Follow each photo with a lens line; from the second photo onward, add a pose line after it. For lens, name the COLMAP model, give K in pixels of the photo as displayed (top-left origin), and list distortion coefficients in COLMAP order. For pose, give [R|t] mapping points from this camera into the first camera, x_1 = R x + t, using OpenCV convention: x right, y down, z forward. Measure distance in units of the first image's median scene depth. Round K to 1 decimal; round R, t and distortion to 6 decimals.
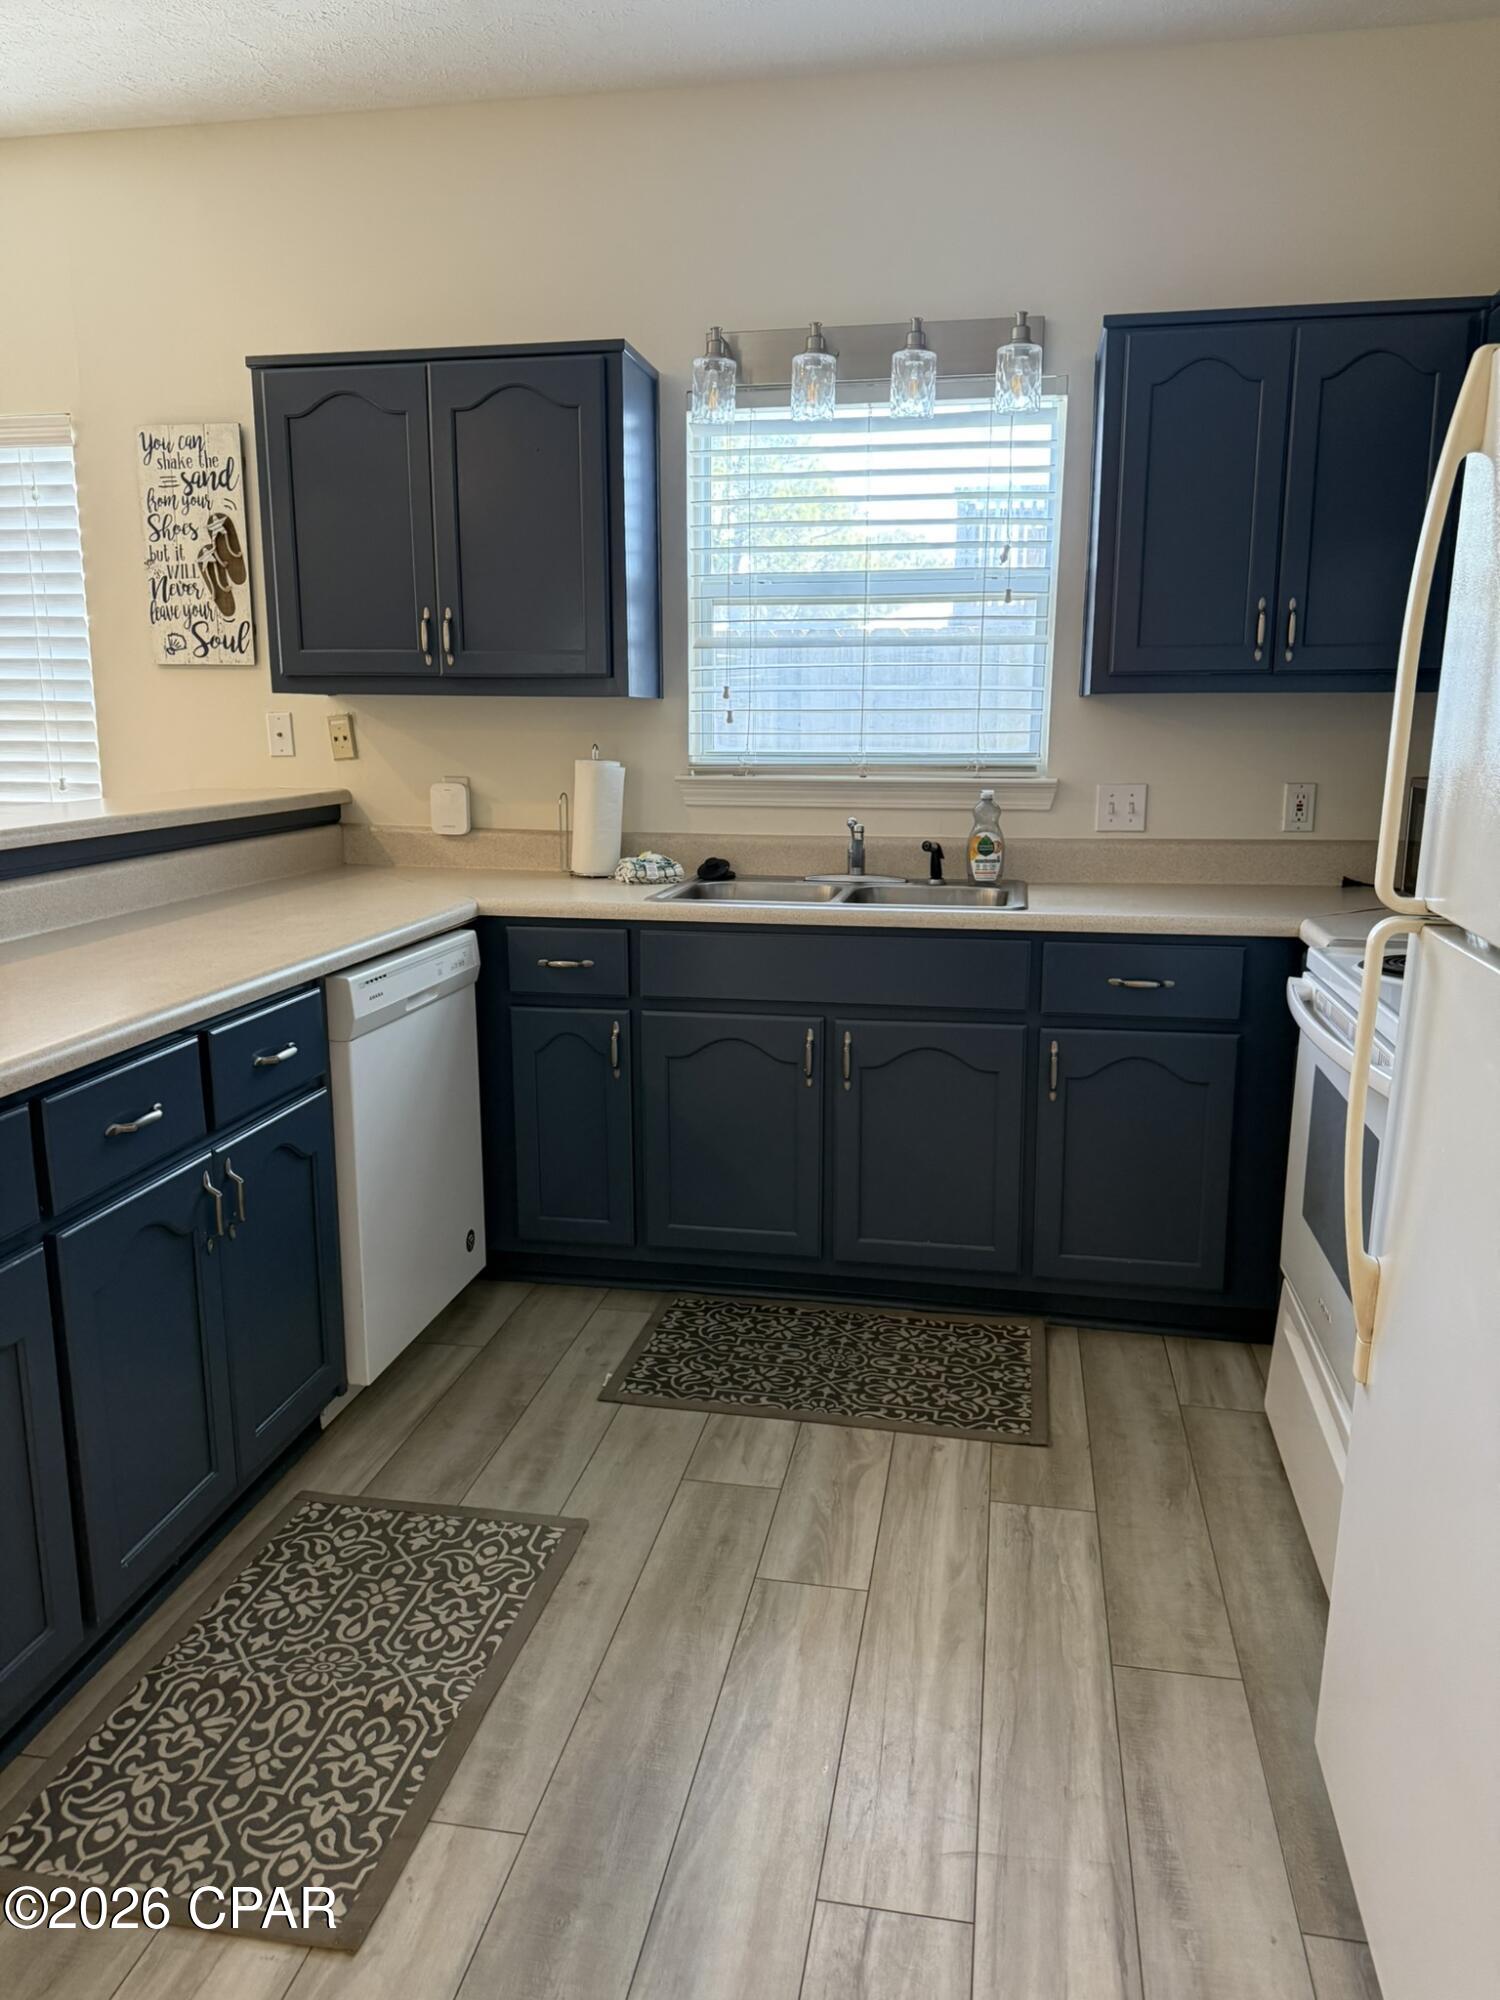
lens RADIAL K [[1417.0, 0, 806.5], [0, 1417.0, 976.8], [0, 0, 1]] dist [0.027806, -0.027466]
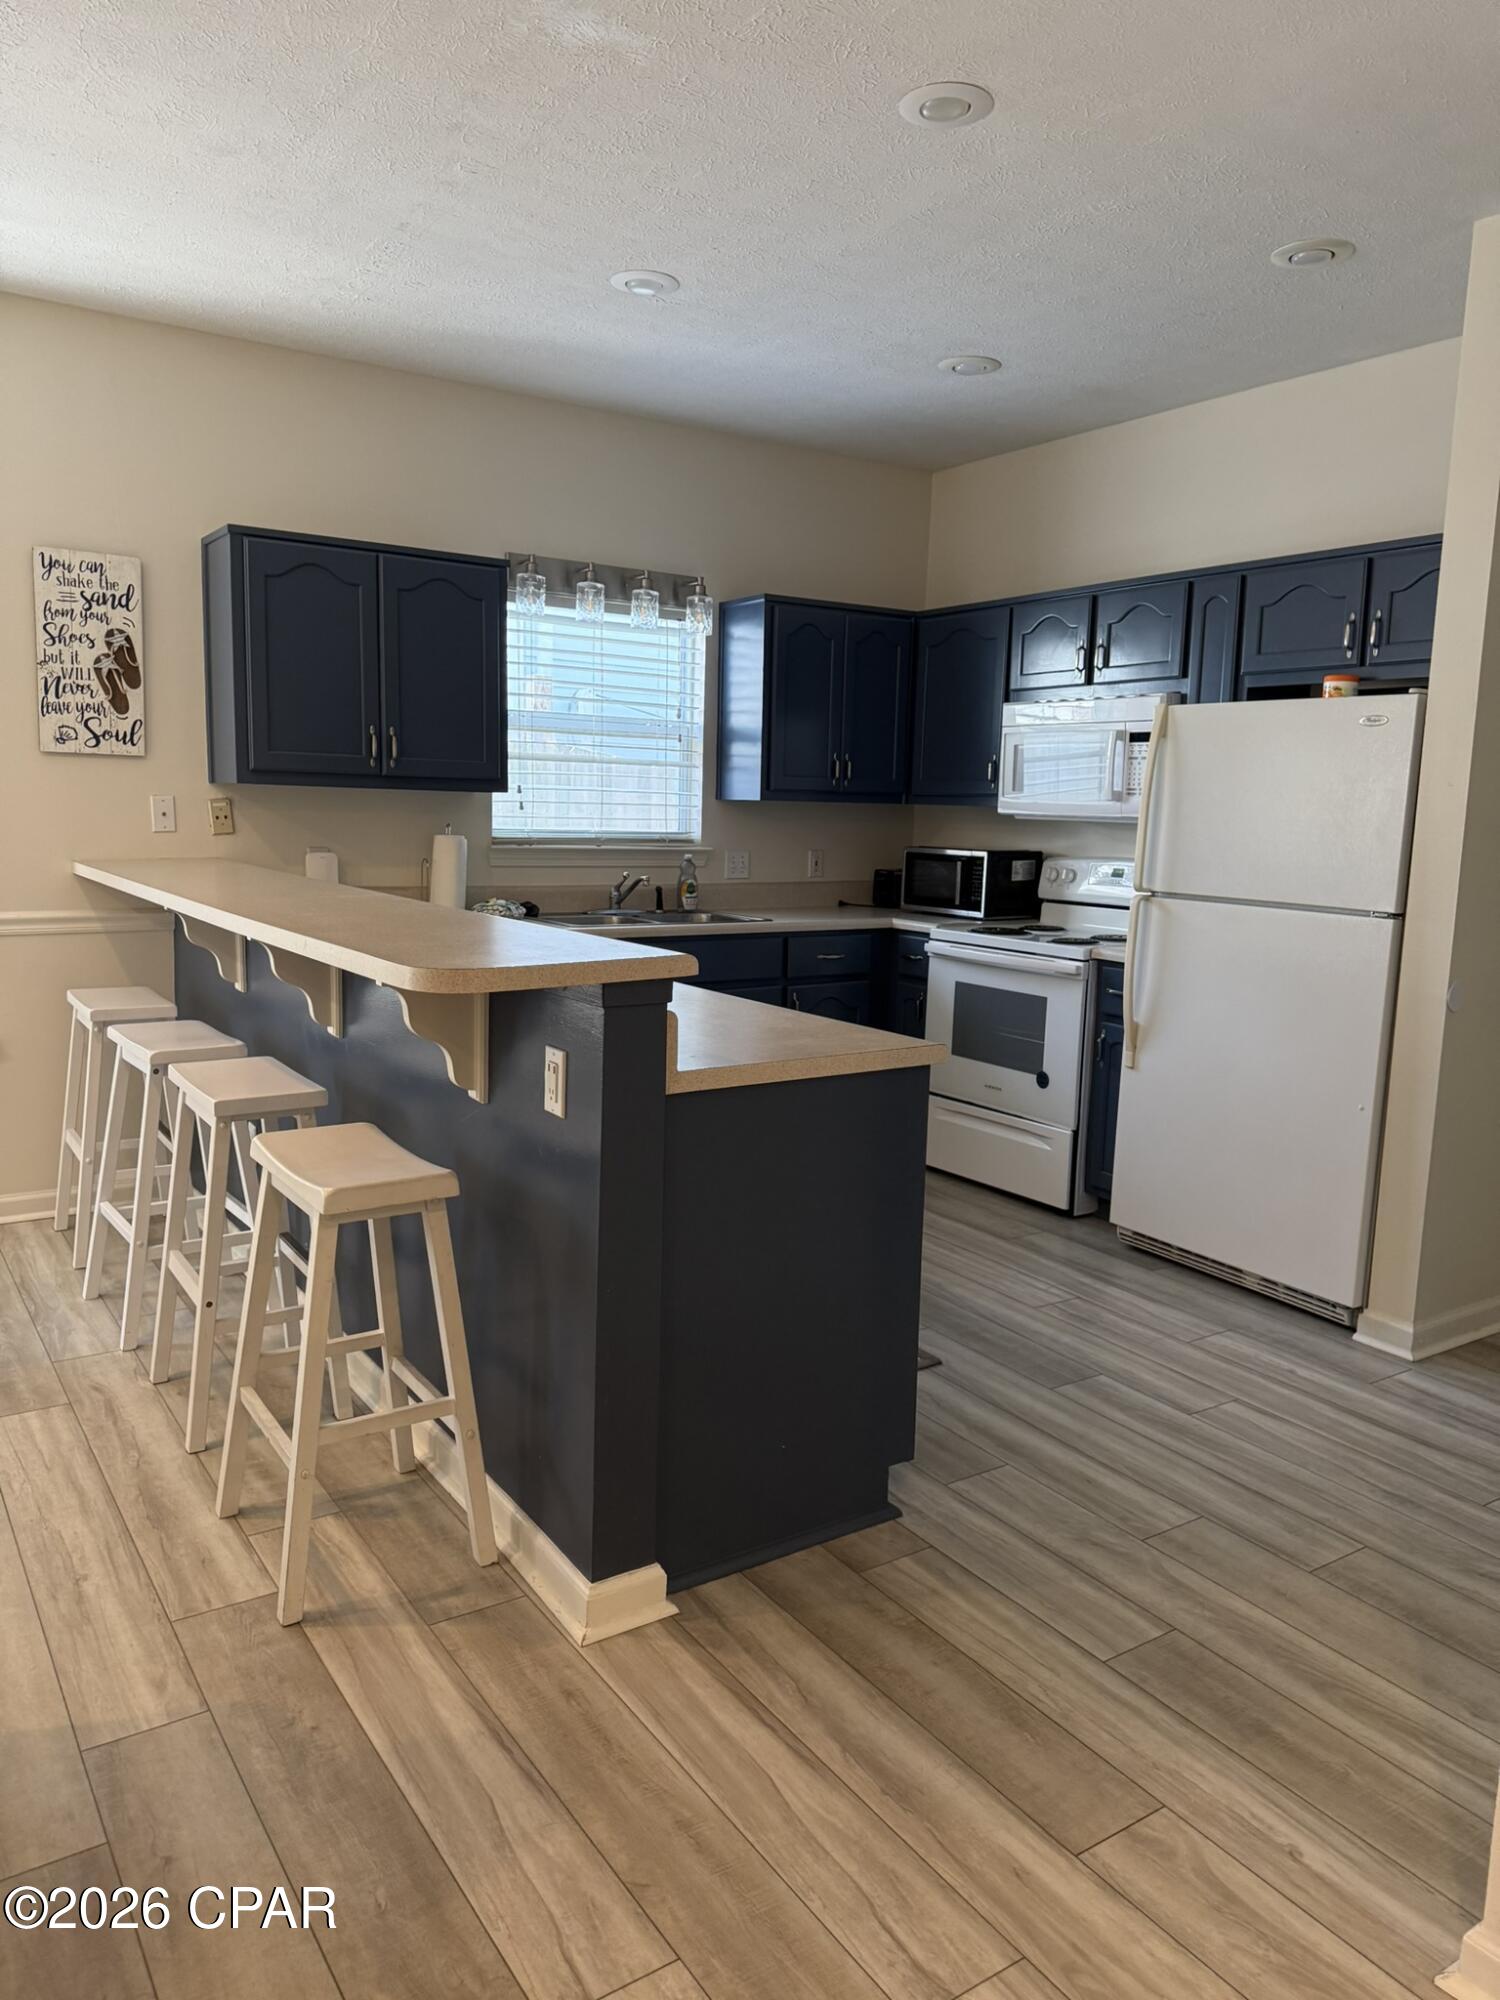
lens RADIAL K [[1417.0, 0, 737.1], [0, 1417.0, 1001.5], [0, 0, 1]] dist [0.027806, -0.027466]
pose [[0.722674, -0.080533, 0.686481, -0.875907], [0.100586, 0.994870, 0.010822, 0.023032], [-0.683831, 0.061229, 0.727067, -0.197532]]
